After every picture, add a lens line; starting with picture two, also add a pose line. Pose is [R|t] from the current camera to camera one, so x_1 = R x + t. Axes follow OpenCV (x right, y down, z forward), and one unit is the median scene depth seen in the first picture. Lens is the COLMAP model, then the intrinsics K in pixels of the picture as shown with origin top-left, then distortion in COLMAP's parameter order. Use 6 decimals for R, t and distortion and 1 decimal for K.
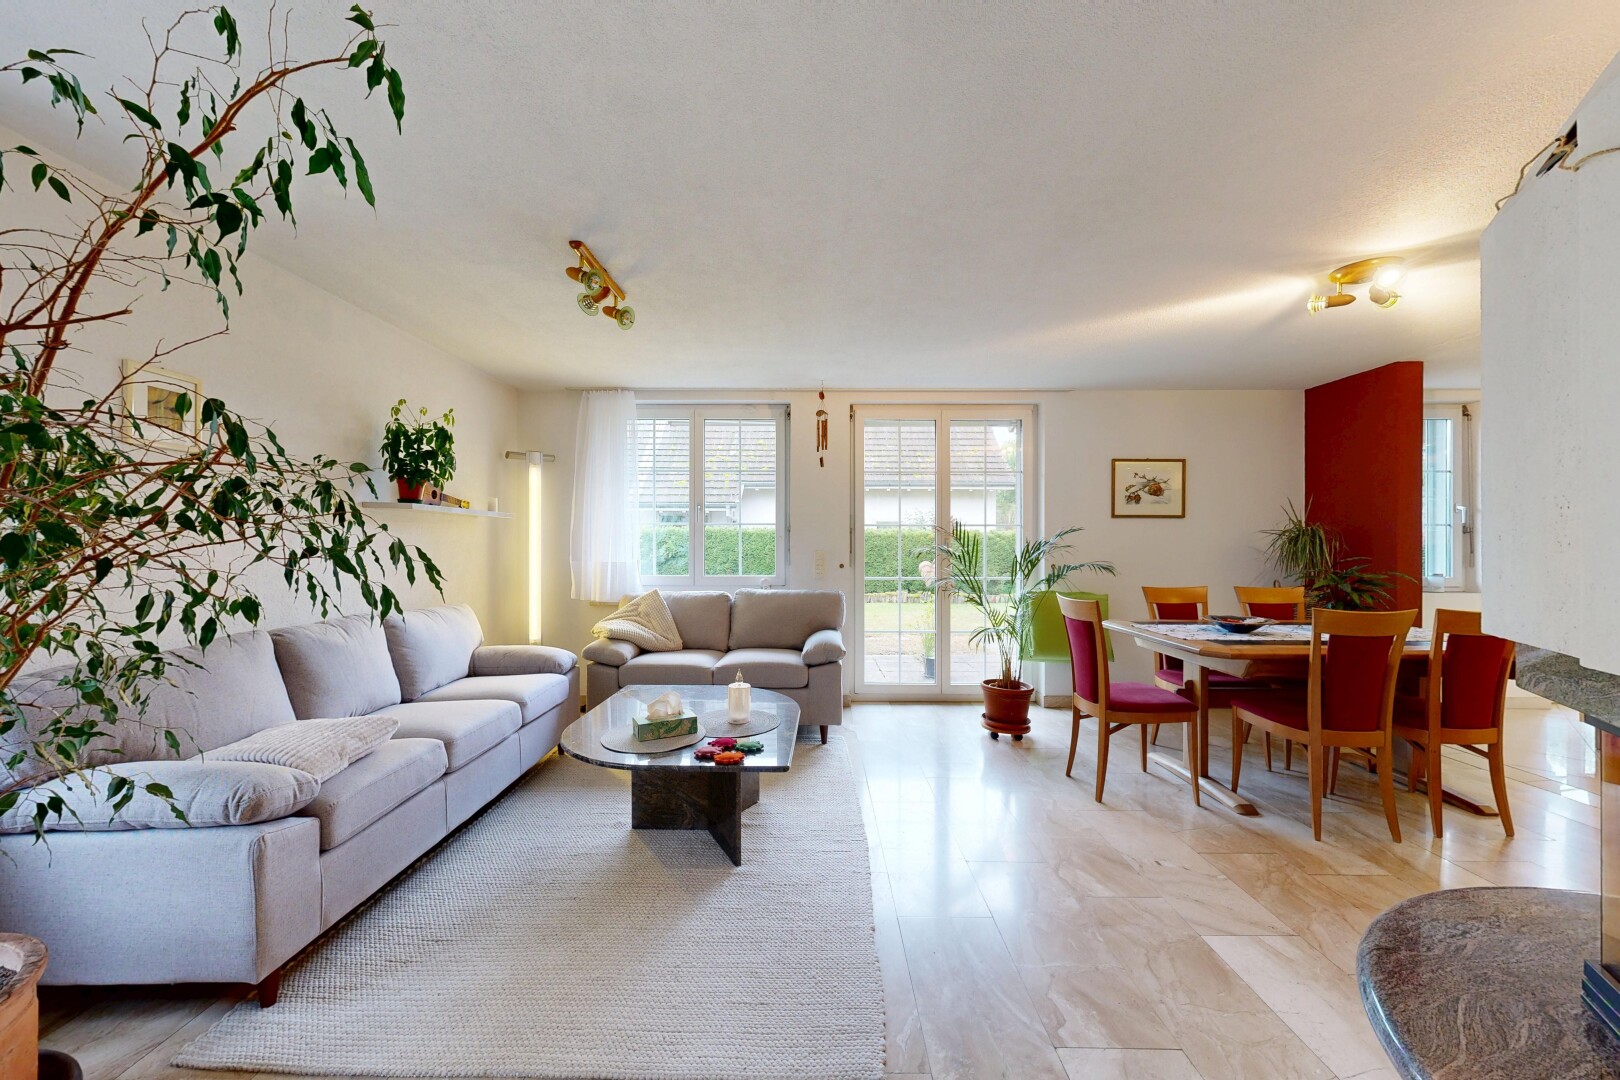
lens RADIAL K [[604.2, 0, 806.8], [0, 604.2, 542.9], [0, 0, 1]] dist [-0.001085, -0.000007]
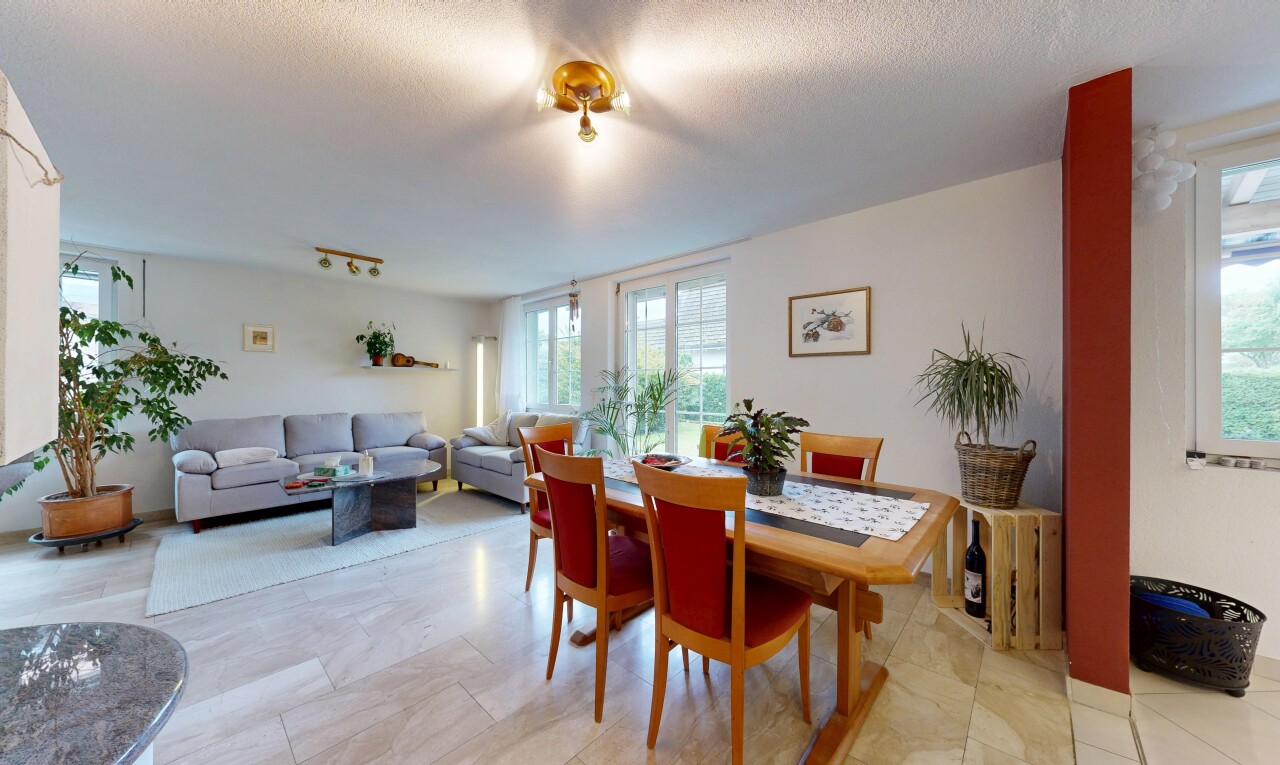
lens RADIAL K [[430.8, 0, 645.9], [0, 430.8, 383.9], [0, 0, 1]] dist [0.002220, 0.000101]
pose [[0.744407, -0.000594, -0.667726, 1.175433], [-0.000100, 0.999999, -0.001002, 0.004387], [0.667726, 0.000813, 0.744406, 0.466060]]
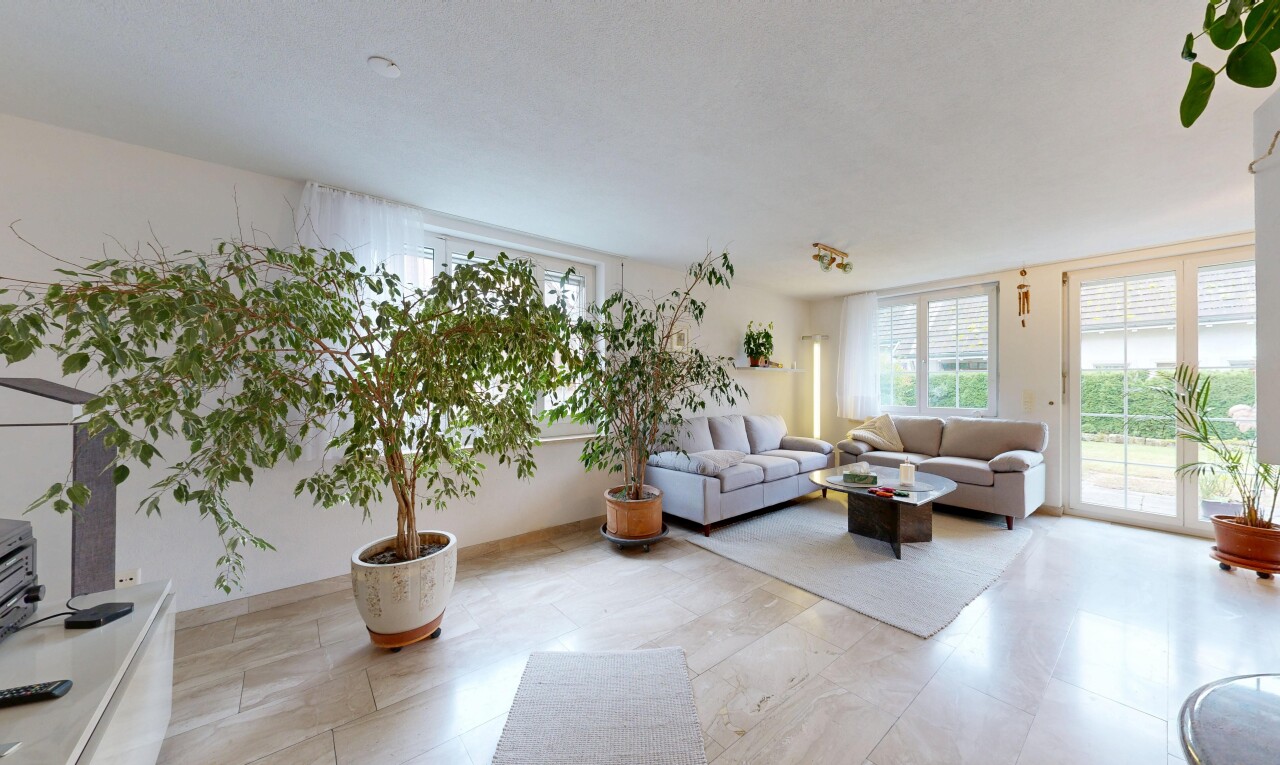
lens RADIAL K [[430.8, 0, 645.9], [0, 430.8, 383.9], [0, 0, 1]] dist [0.002220, 0.000101]
pose [[0.646551, -0.002269, -0.762867, 0.290239], [0.000172, 0.999996, -0.002829, 0.000975], [0.762871, 0.001698, 0.646549, -0.328078]]
